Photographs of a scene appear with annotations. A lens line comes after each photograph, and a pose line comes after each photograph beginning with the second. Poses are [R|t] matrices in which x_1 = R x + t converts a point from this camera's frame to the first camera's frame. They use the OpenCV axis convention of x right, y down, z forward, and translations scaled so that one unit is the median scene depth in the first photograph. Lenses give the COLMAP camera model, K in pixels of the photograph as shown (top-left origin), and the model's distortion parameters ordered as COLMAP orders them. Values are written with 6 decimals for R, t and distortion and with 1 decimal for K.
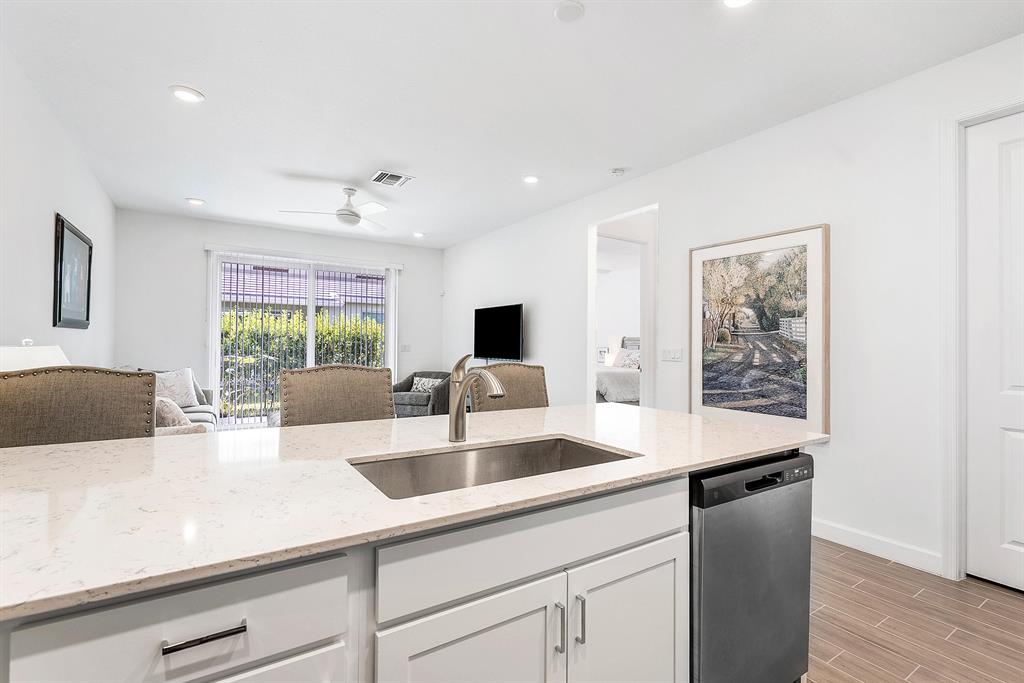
lens RADIAL K [[484.3, 0, 512.0], [0, 484.3, 341.5], [0, 0, 1]] dist [0.000236, 0.000276]
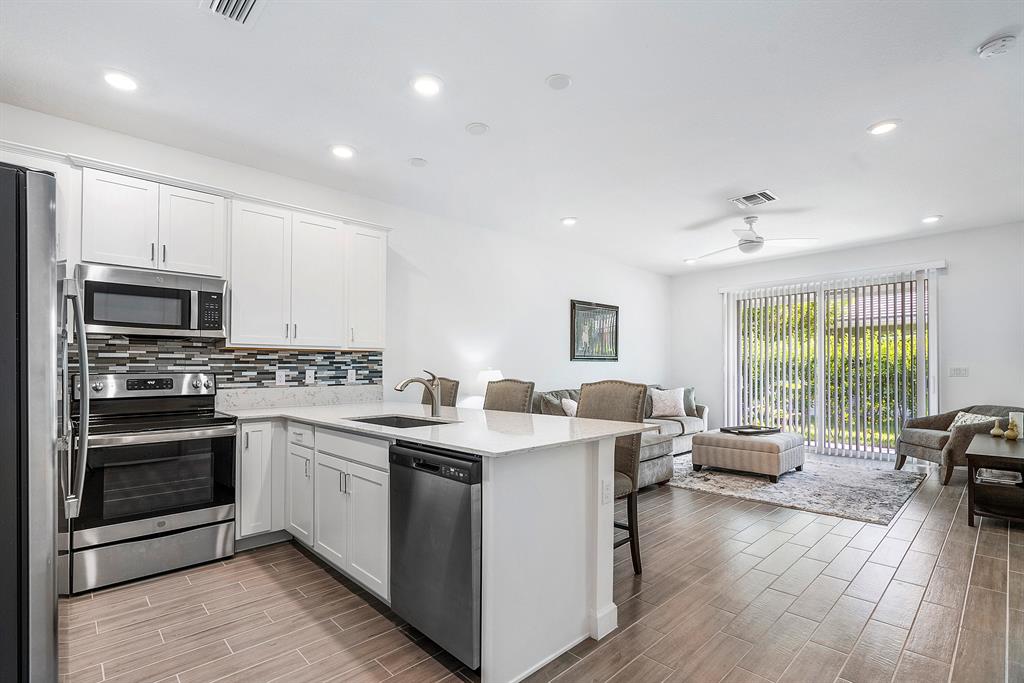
lens RADIAL K [[468.6, 0, 503.4], [0, 468.6, 370.5], [0, 0, 1]] dist [0.001261, 0.000469]
pose [[0.175796, -0.012018, -0.984353, 0.407517], [0.012737, 0.999870, -0.009933, 0.011019], [0.984344, -0.010792, 0.175926, 0.222381]]
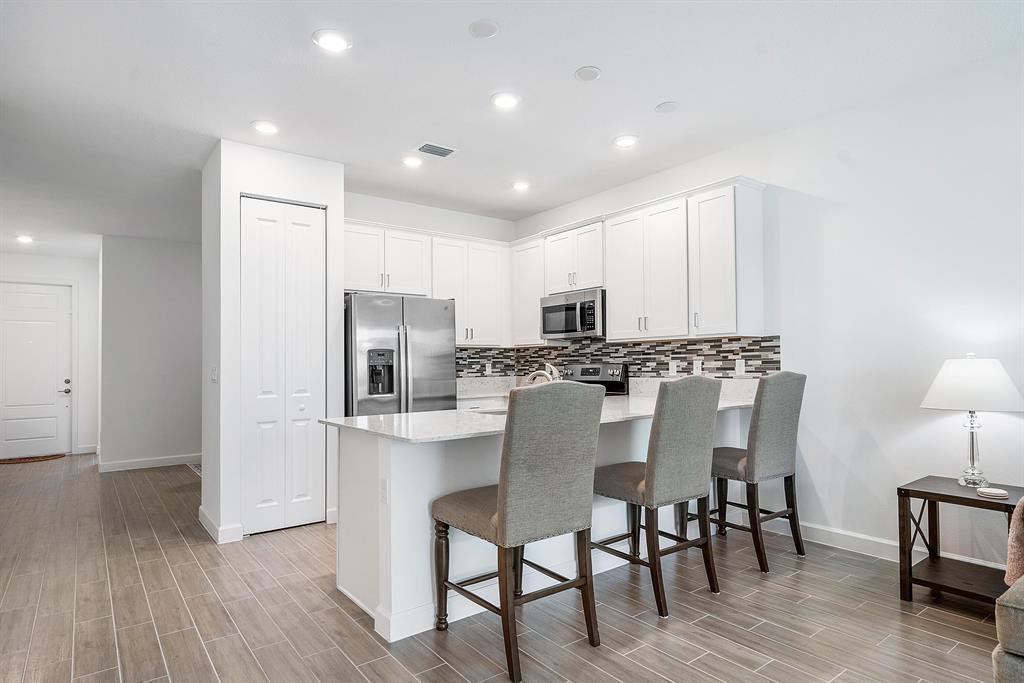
lens RADIAL K [[563.3, 0, 518.4], [0, 563.3, 352.8], [0, 0, 1]] dist [-0.000699, -0.000550]
pose [[-0.995896, 0.002926, -0.090455, 0.040501], [0.004967, 0.999738, -0.022350, 0.005986], [0.090366, -0.022707, -0.995650, 0.744605]]
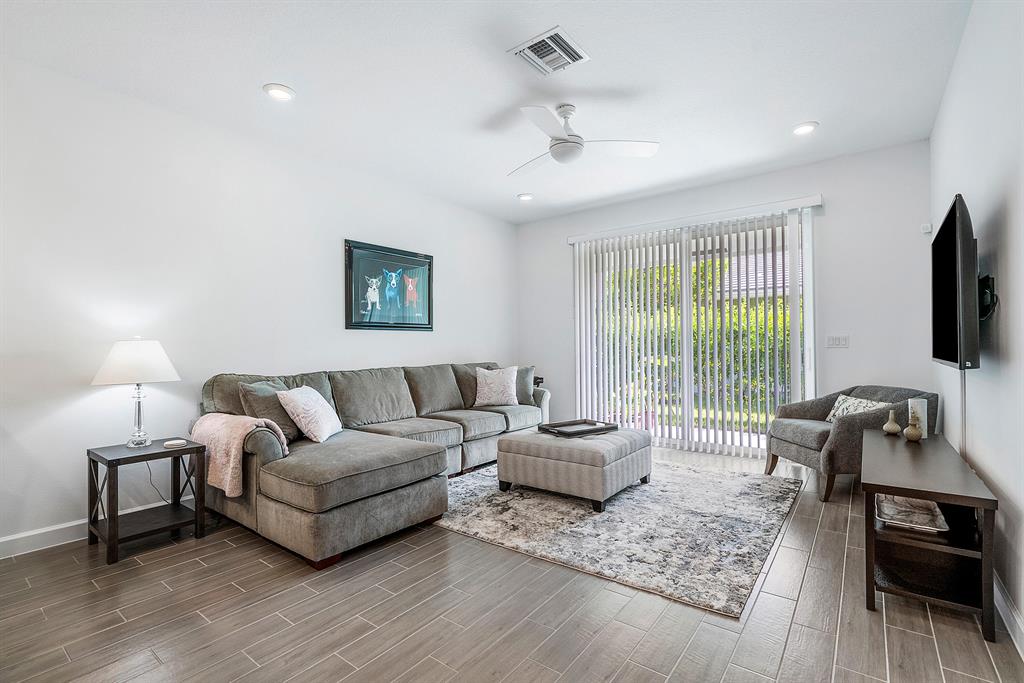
lens RADIAL K [[468.6, 0, 511.3], [0, 468.6, 347.2], [0, 0, 1]] dist [-0.003552, 0.000003]
pose [[0.346334, -0.016067, -0.937974, 0.179067], [0.019429, 0.999762, -0.009952, 0.019901], [0.937910, -0.014777, 0.346564, 0.518606]]
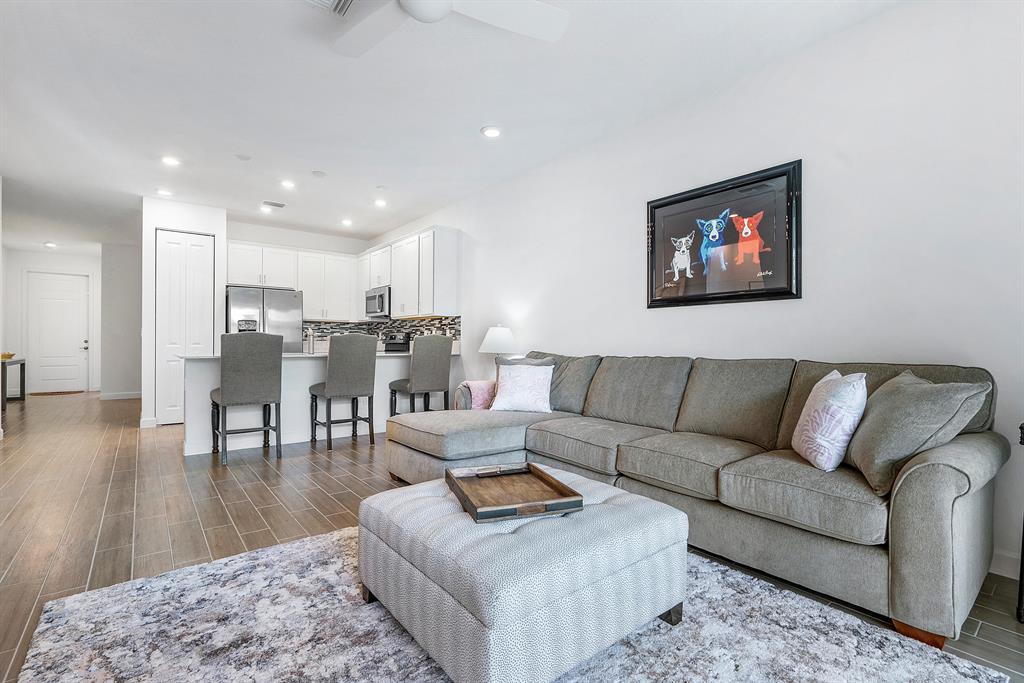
lens RADIAL K [[468.6, 0, 511.3], [0, 468.6, 347.2], [0, 0, 1]] dist [-0.003552, 0.000003]
pose [[-0.994693, -0.011267, -0.102272, -0.298583], [-0.012144, 0.999895, 0.007961, 0.026555], [0.102171, 0.009161, -0.994725, 1.062847]]
